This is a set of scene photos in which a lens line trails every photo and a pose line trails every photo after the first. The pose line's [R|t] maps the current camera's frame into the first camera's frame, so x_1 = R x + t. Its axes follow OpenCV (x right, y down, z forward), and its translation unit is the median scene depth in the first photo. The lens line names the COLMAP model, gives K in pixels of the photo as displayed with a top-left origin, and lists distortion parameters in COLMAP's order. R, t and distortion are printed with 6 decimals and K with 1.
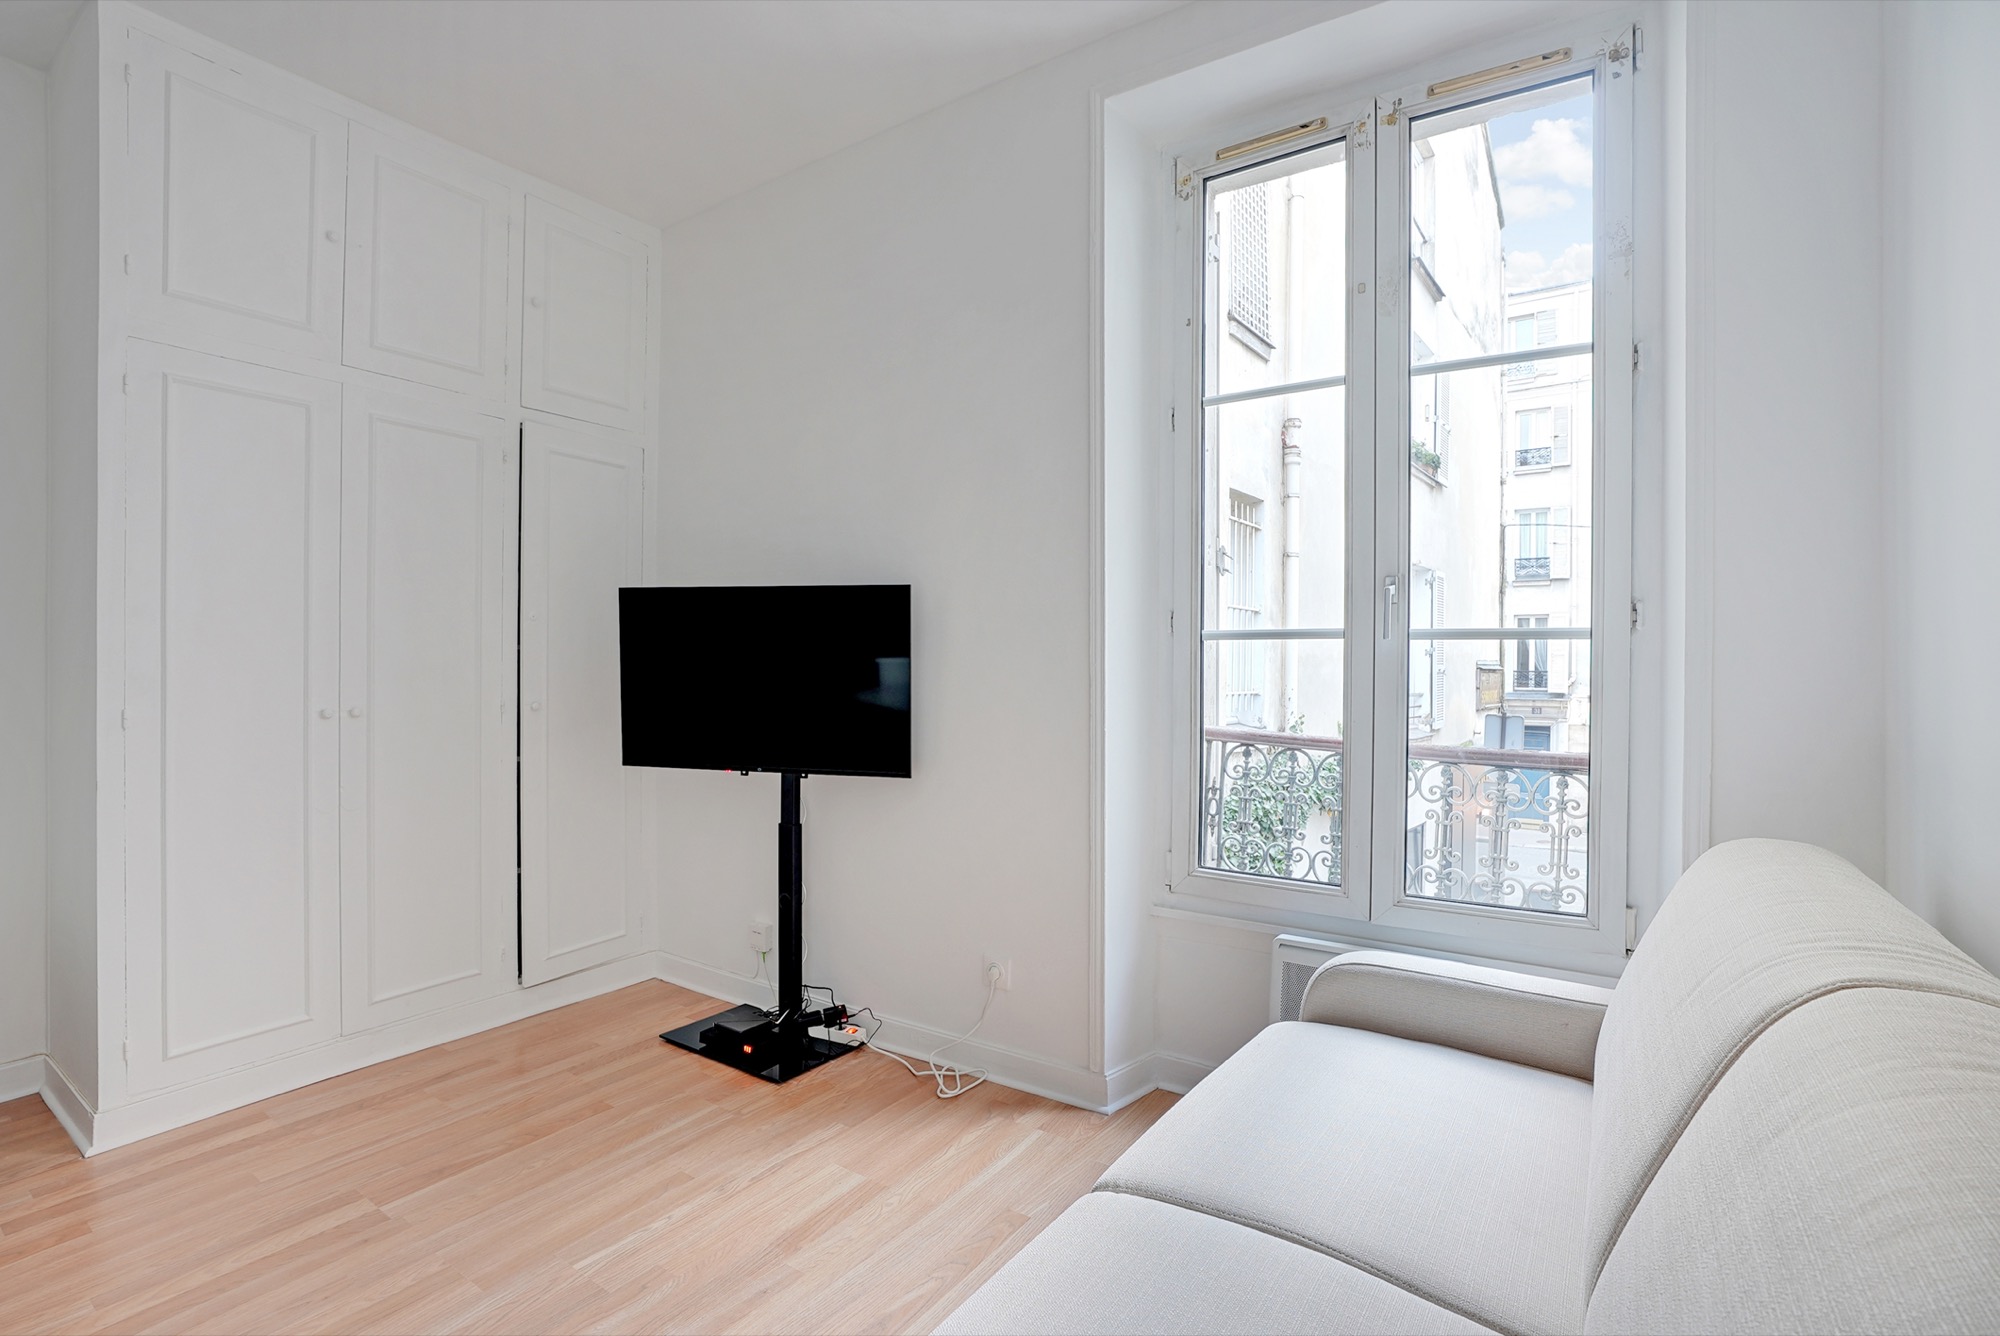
lens RADIAL K [[945.3, 0, 1006.6], [0, 945.3, 666.1], [0, 0, 1]] dist [-0.053649, 0.010358]
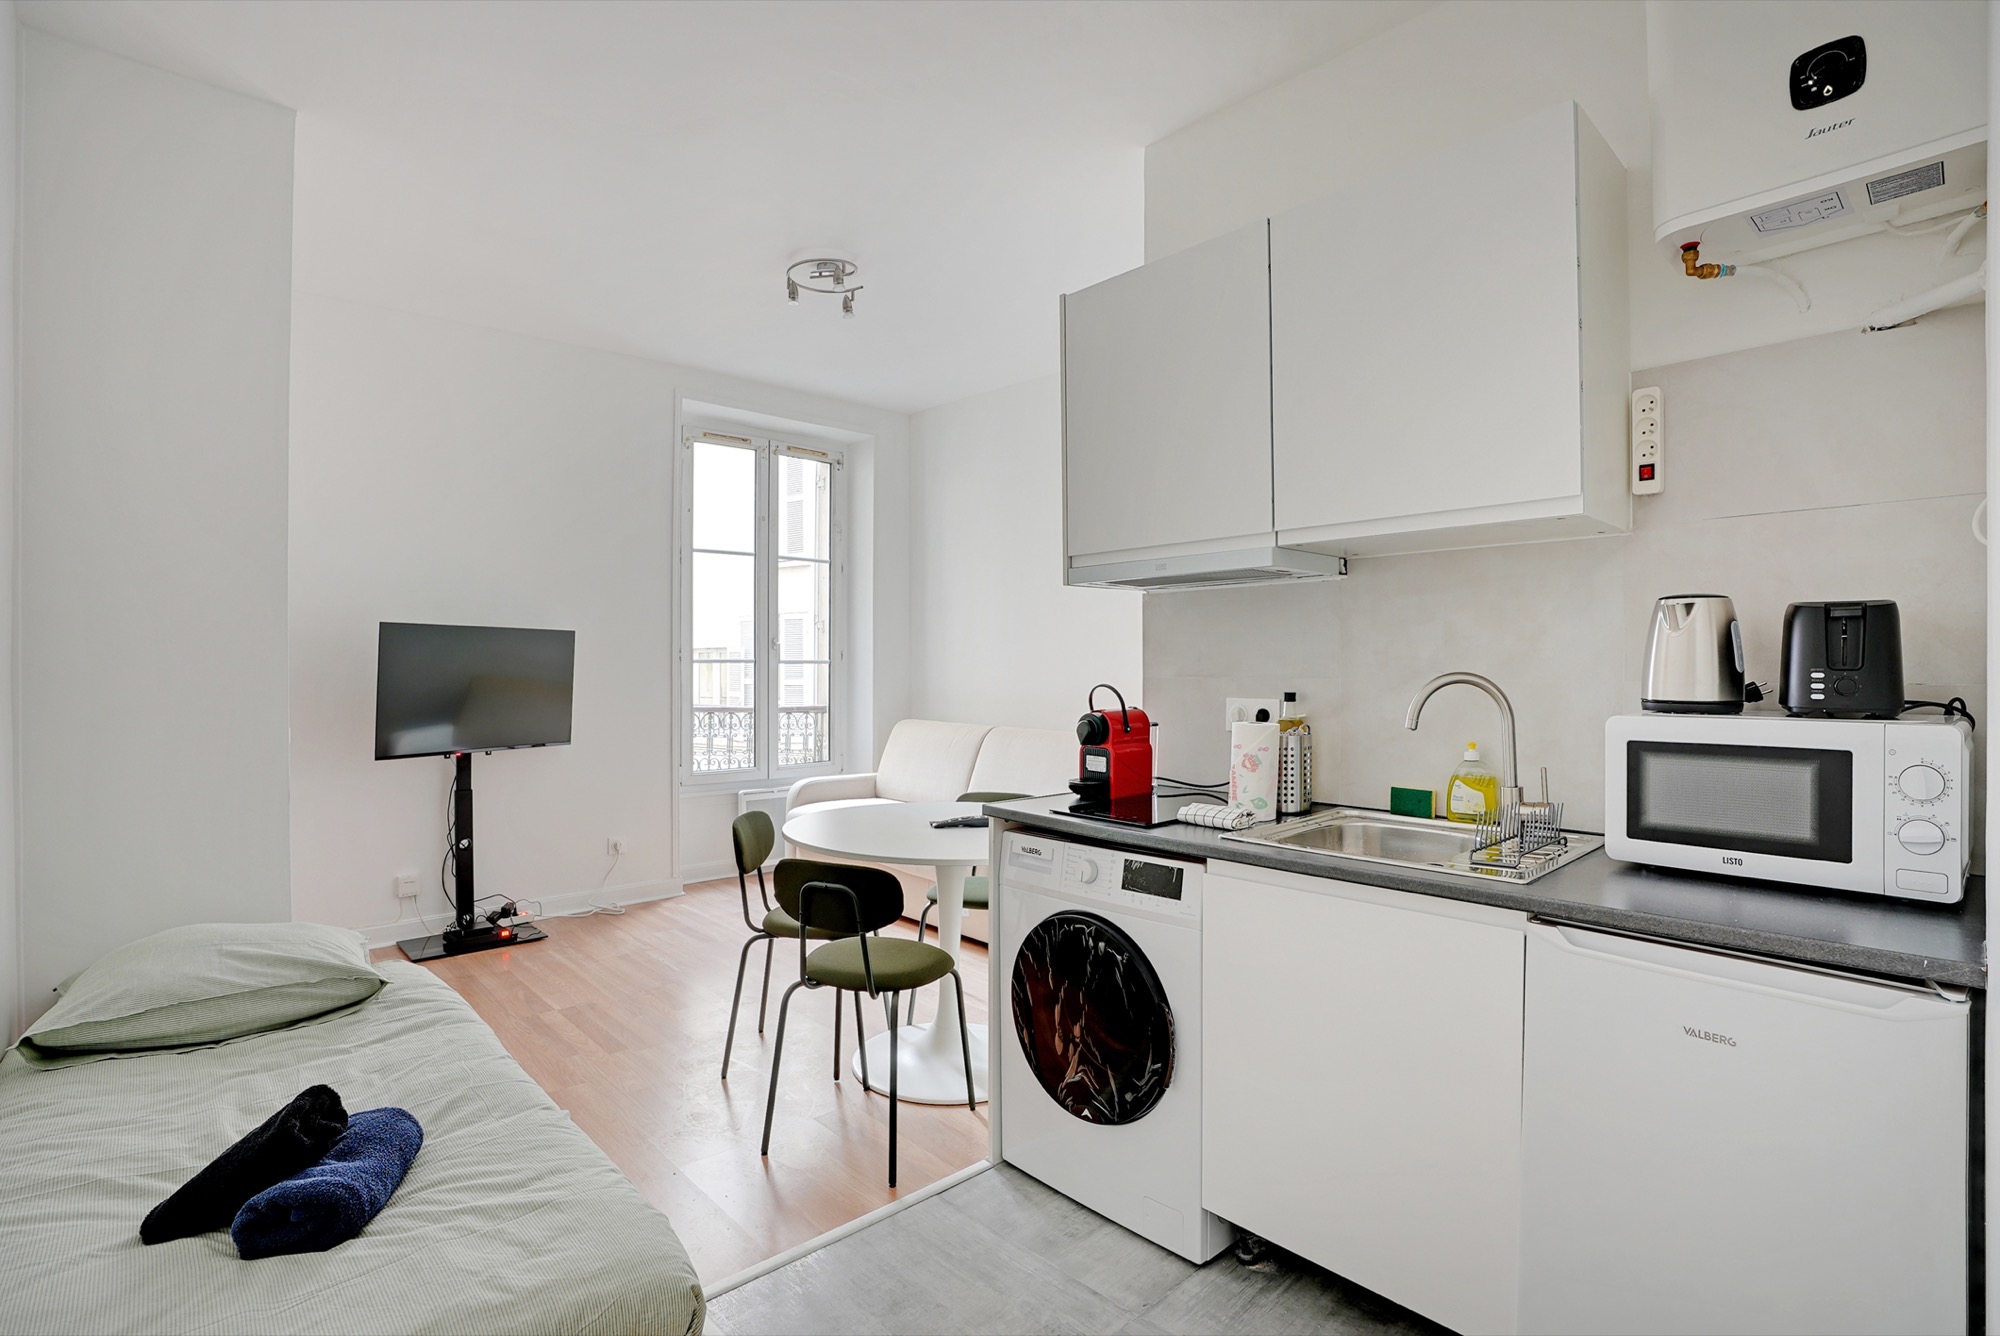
lens RADIAL K [[945.3, 0, 1016.4], [0, 945.3, 693.7], [0, 0, 1]] dist [-0.053649, 0.010358]
pose [[0.215215, -0.029819, 0.976111, -1.769577], [0.005857, 0.999555, 0.029244, -0.019393], [-0.976549, -0.000577, 0.215294, -0.151801]]
